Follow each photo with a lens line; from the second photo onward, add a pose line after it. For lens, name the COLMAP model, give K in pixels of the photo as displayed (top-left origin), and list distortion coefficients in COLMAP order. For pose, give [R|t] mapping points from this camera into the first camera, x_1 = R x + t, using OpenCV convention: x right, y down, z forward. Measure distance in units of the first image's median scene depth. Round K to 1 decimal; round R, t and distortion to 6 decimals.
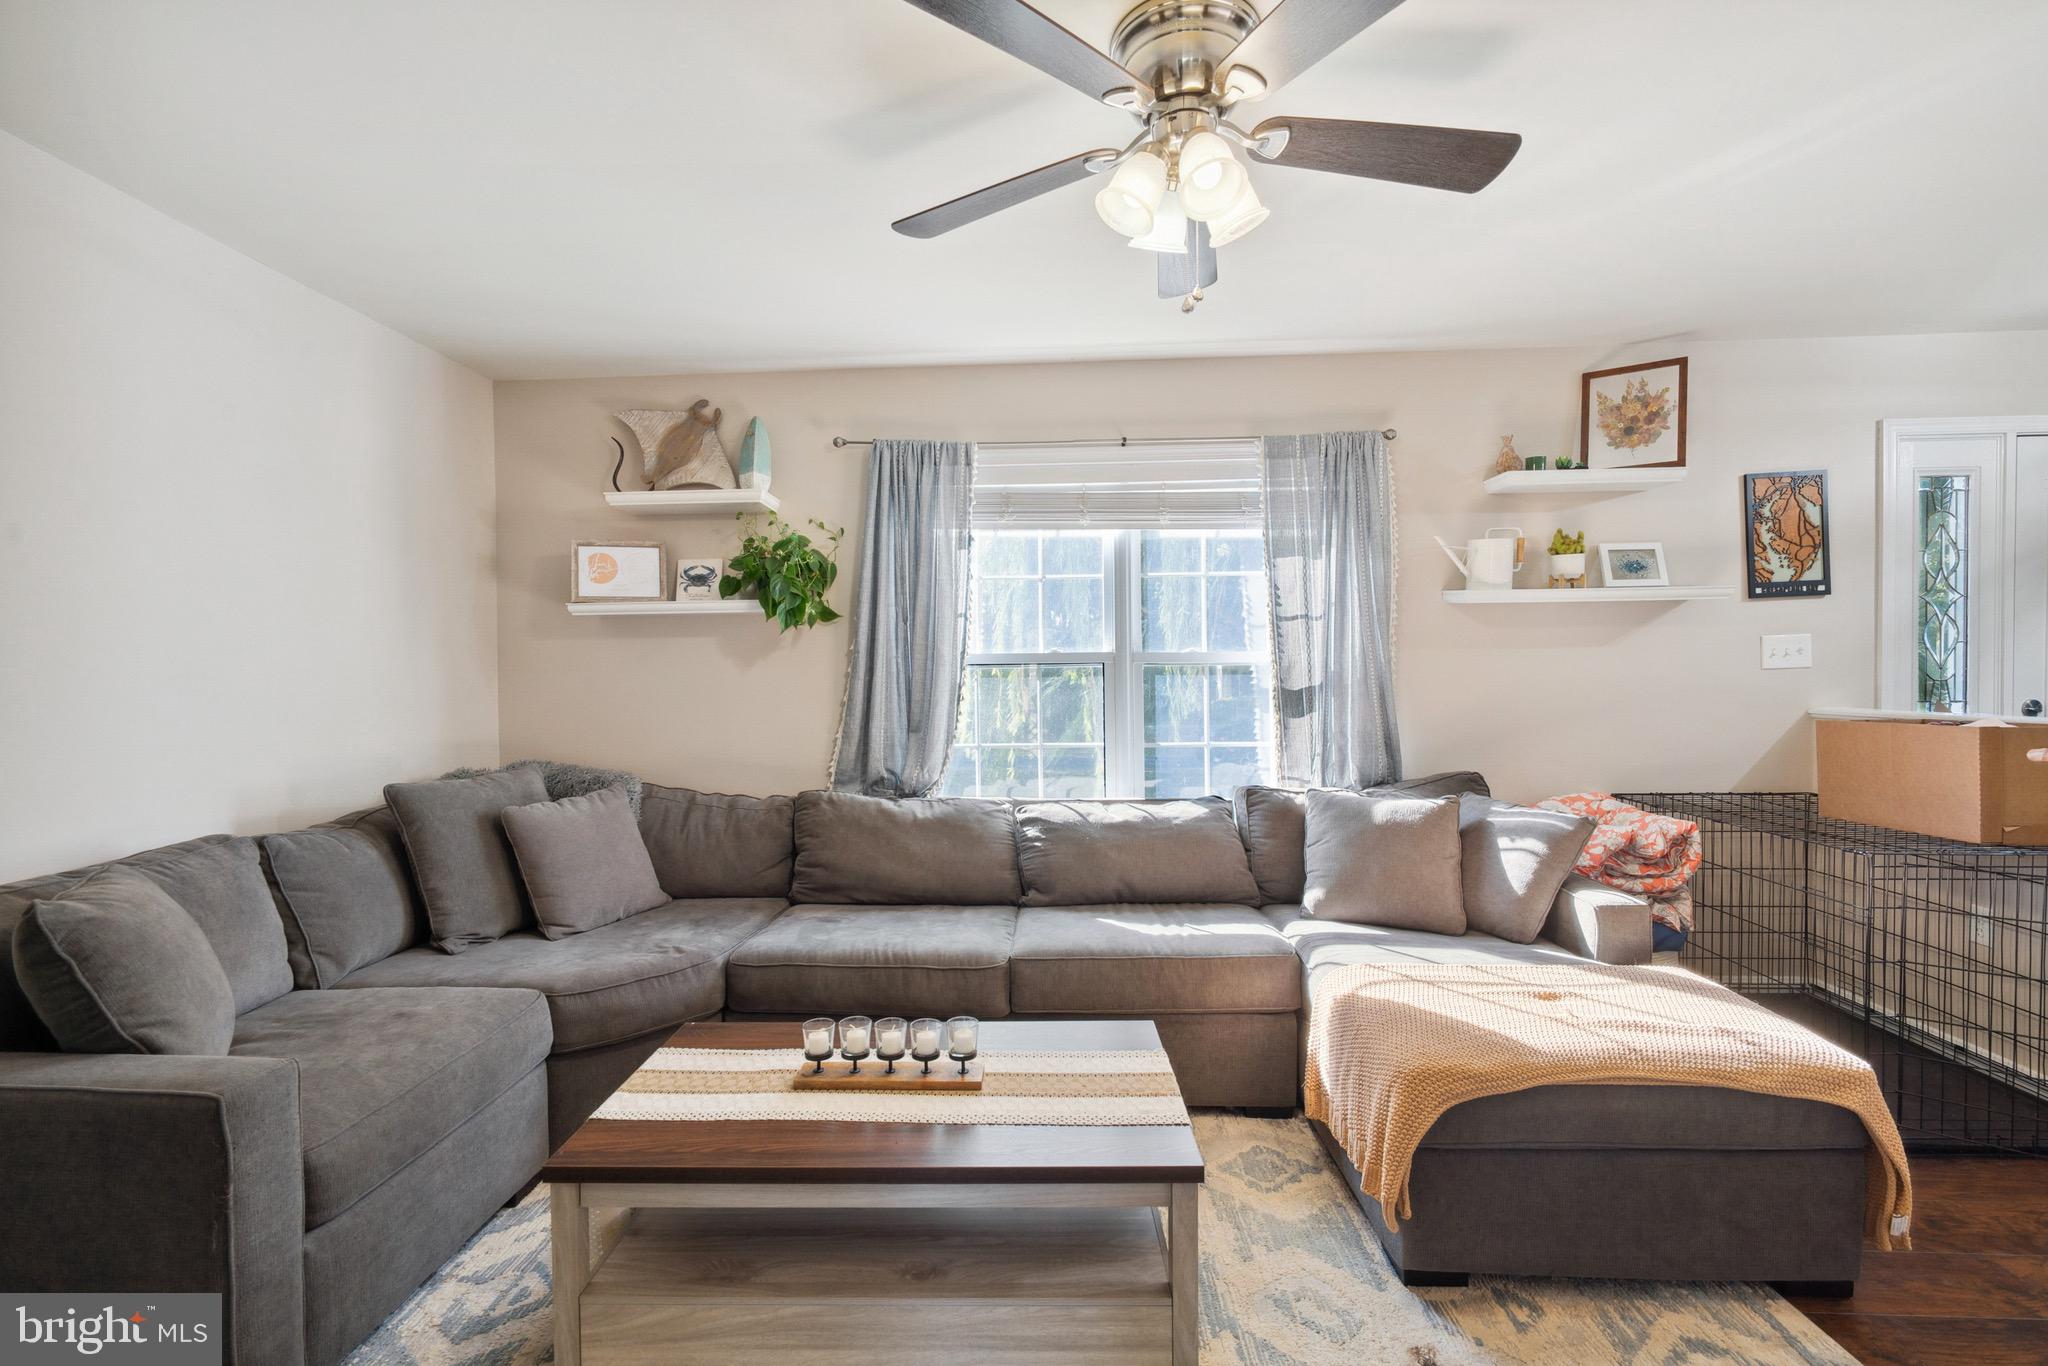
lens RADIAL K [[902.1, 0, 1011.2], [0, 902.1, 671.1], [0, 0, 1]] dist [-0.003751, 0.000338]
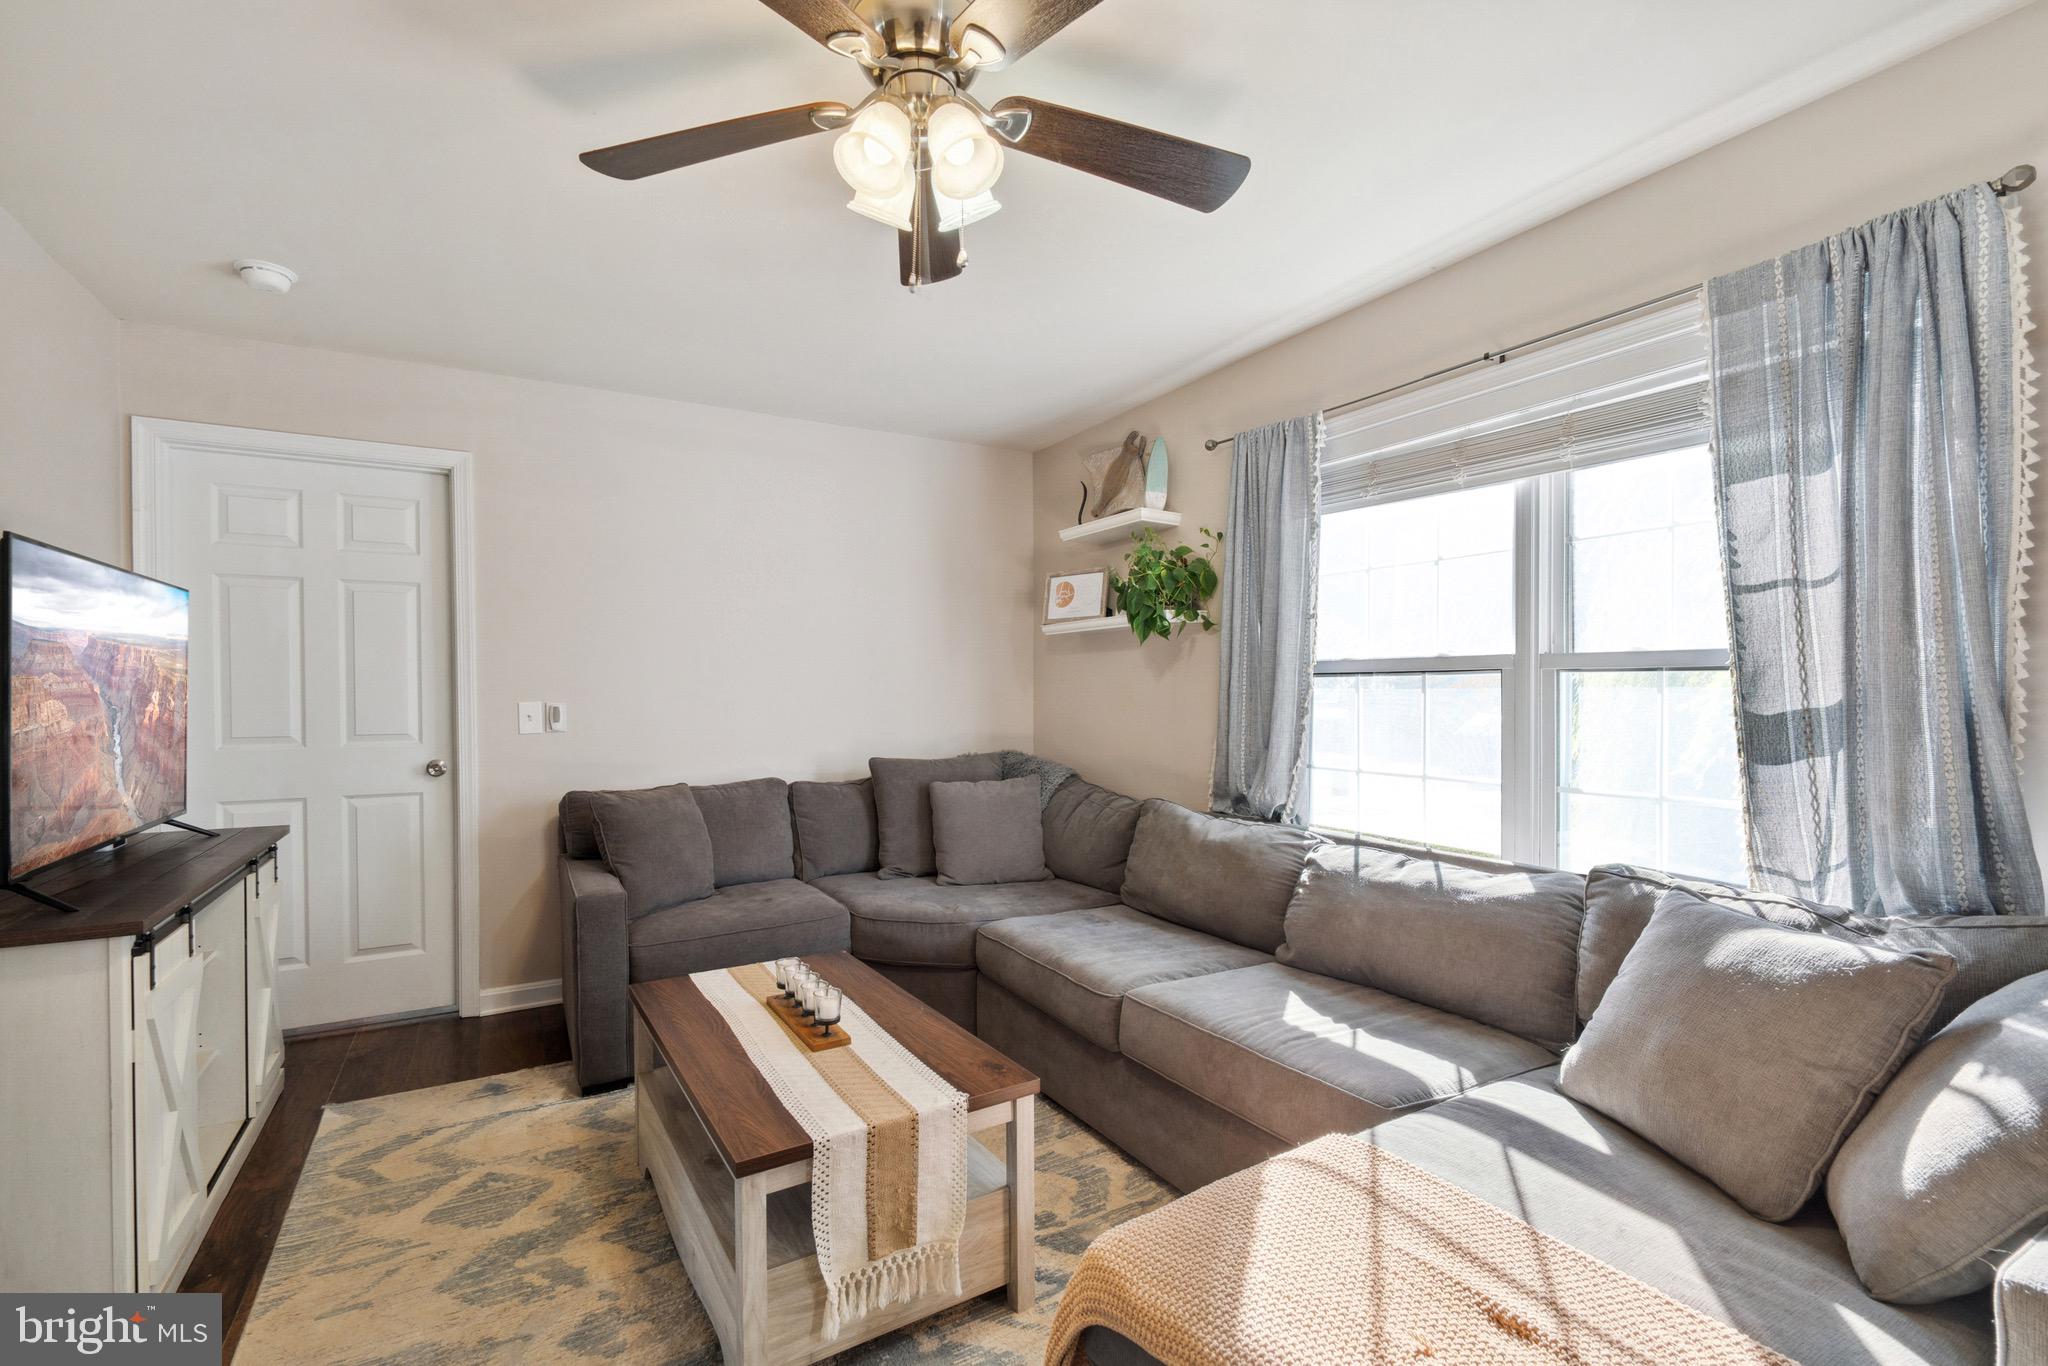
lens RADIAL K [[902.1, 0, 1010.0], [0, 902.1, 687.2], [0, 0, 1]] dist [-0.003751, 0.000338]
pose [[0.544491, 0.005862, -0.838746, 0.525910], [0.001642, 0.999966, 0.008055, -0.001498], [0.838765, -0.005763, 0.544463, 0.298462]]
